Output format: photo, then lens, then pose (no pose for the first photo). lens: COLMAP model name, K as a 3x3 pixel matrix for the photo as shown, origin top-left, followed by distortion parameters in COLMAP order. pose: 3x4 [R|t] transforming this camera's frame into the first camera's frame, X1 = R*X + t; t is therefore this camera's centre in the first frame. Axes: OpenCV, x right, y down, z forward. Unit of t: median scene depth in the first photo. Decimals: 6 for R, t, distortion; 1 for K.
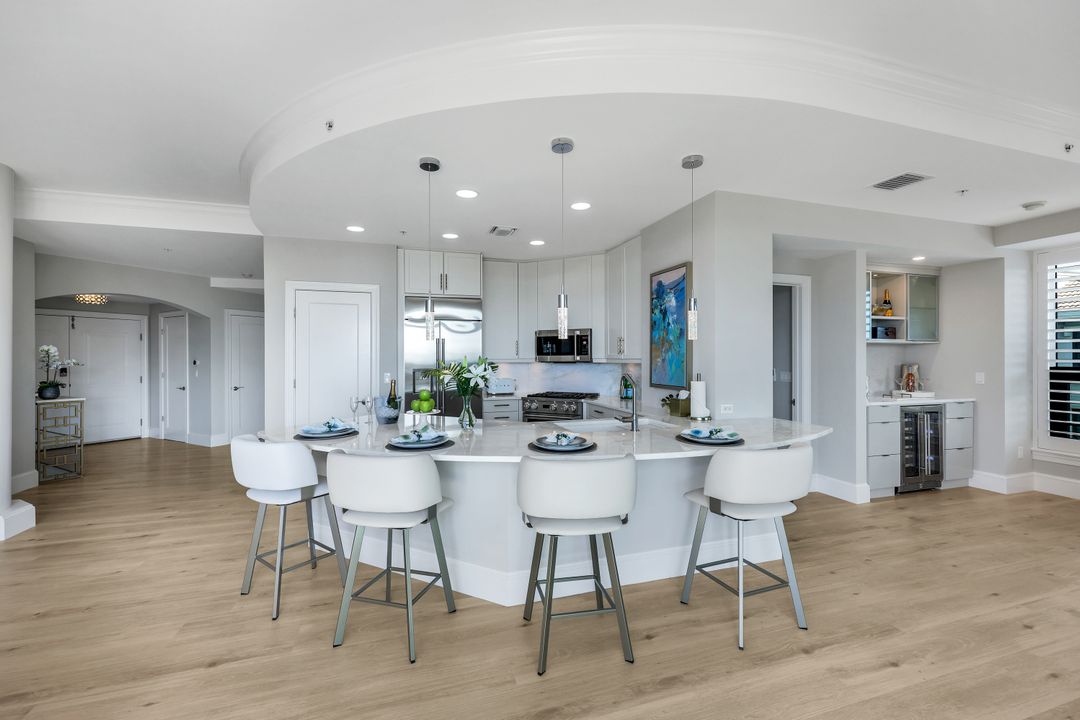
lens RADIAL K [[438.5, 0, 533.3], [0, 438.5, 355.8], [0, 0, 1]] dist [-0.003348, 0.000282]
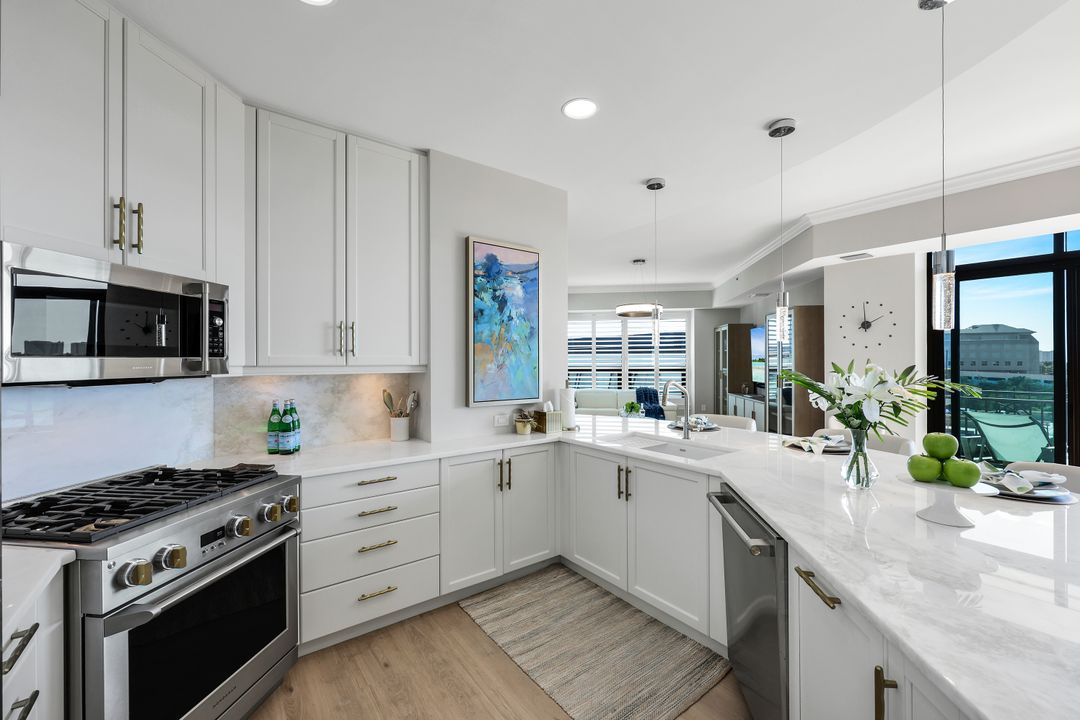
lens RADIAL K [[438.5, 0, 532.1], [0, 438.5, 360.7], [0, 0, 1]] dist [-0.003348, 0.000282]
pose [[-0.338031, 0.005405, 0.941120, -0.390352], [0.002997, 0.999985, -0.004667, 0.004322], [-0.941130, 0.001243, -0.338042, 1.148434]]
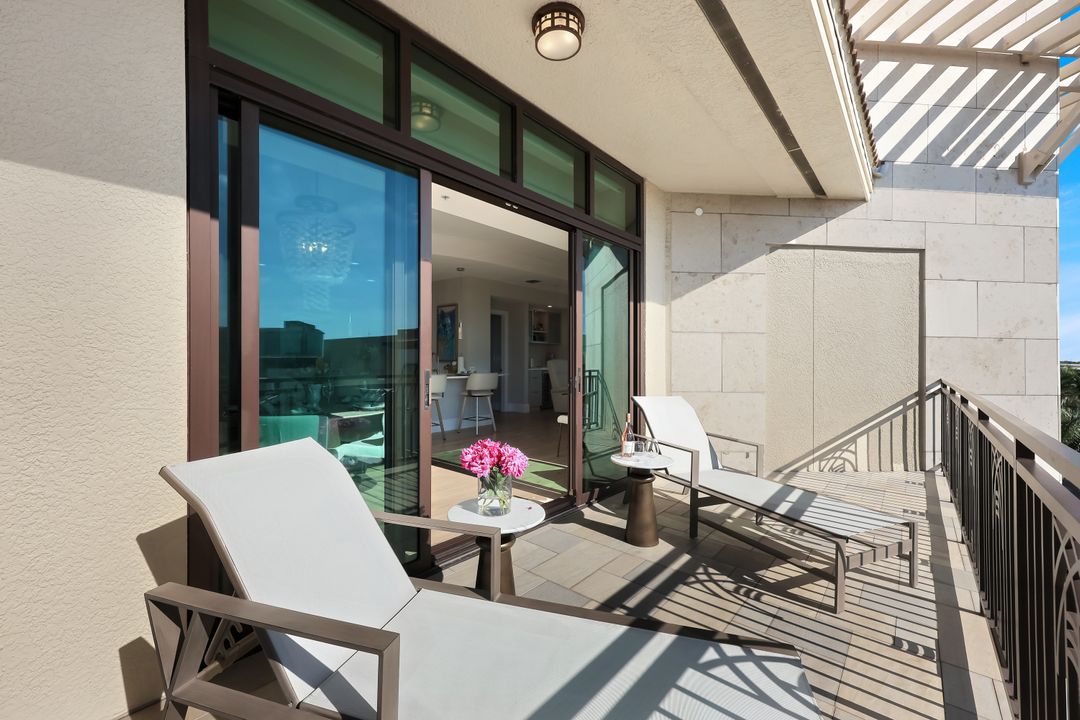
lens RADIAL K [[446.2, 0, 540.2], [0, 446.2, 357.1], [0, 0, 1]] dist [-0.015644, -0.000270]
pose [[0.838945, 0.004764, 0.544195, -0.451750], [-0.003188, 0.999988, -0.003839, 0.054921], [-0.544207, 0.001485, 0.838950, -0.980762]]
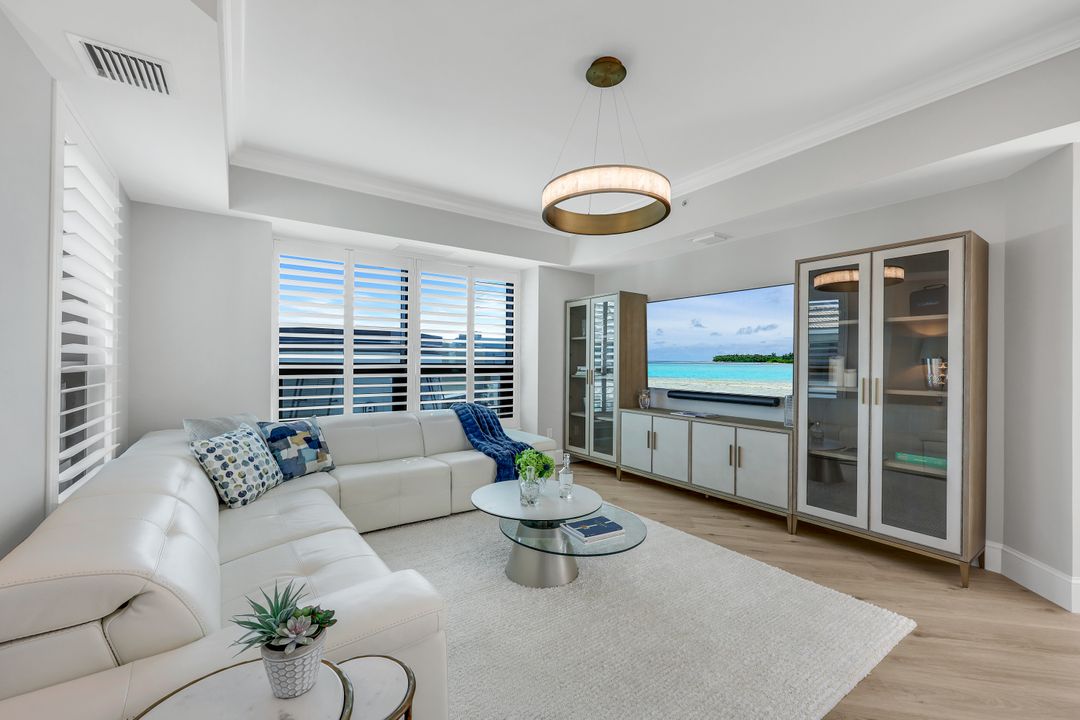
lens RADIAL K [[438.5, 0, 538.1], [0, 438.5, 353.4], [0, 0, 1]] dist [-0.003348, 0.000282]
pose [[-0.884480, 0.009236, 0.466487, 0.809077], [-0.003127, 0.999664, -0.025720, 0.027130], [-0.466568, -0.024207, -0.884154, 0.772940]]
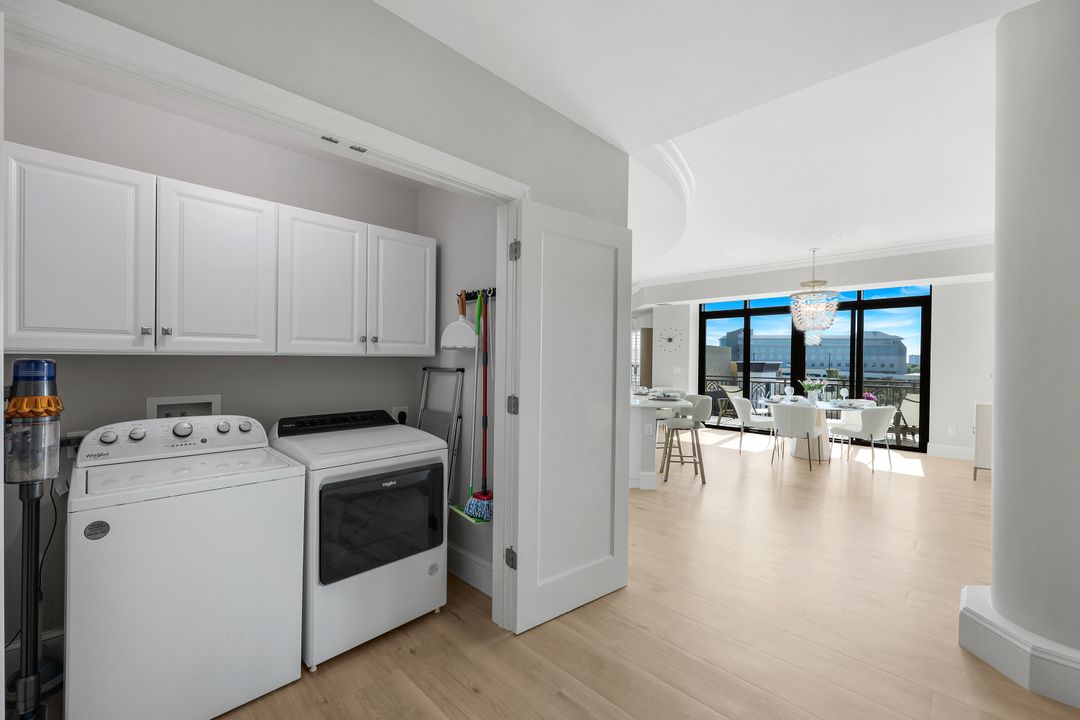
lens RADIAL K [[438.5, 0, 528.6], [0, 438.5, 363.7], [0, 0, 1]] dist [-0.003348, 0.000282]
pose [[-0.463032, -0.009355, 0.886292, -1.225675], [-0.008006, 0.999948, 0.006372, 0.018159], [-0.886305, -0.004145, -0.463083, 1.584444]]
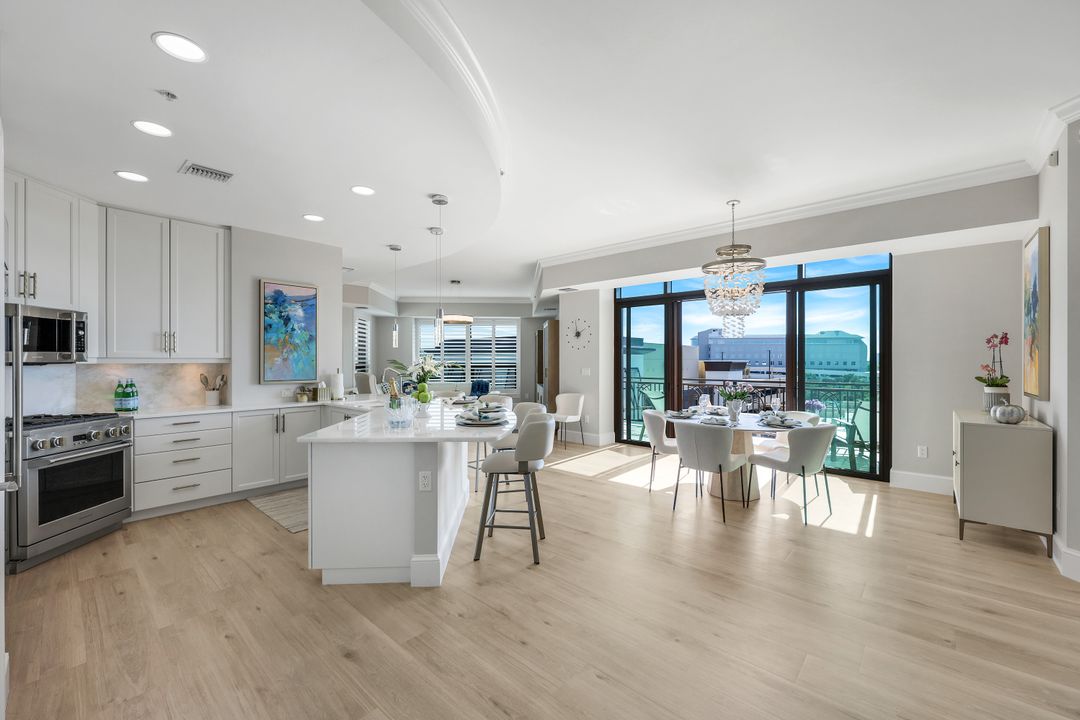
lens RADIAL K [[438.5, 0, 533.5], [0, 438.5, 360.6], [0, 0, 1]] dist [-0.003348, 0.000282]
pose [[-0.516554, 0.005392, 0.856237, -1.006671], [0.003288, 0.999985, -0.004314, 0.019992], [-0.856248, 0.000587, -0.516565, 0.994440]]
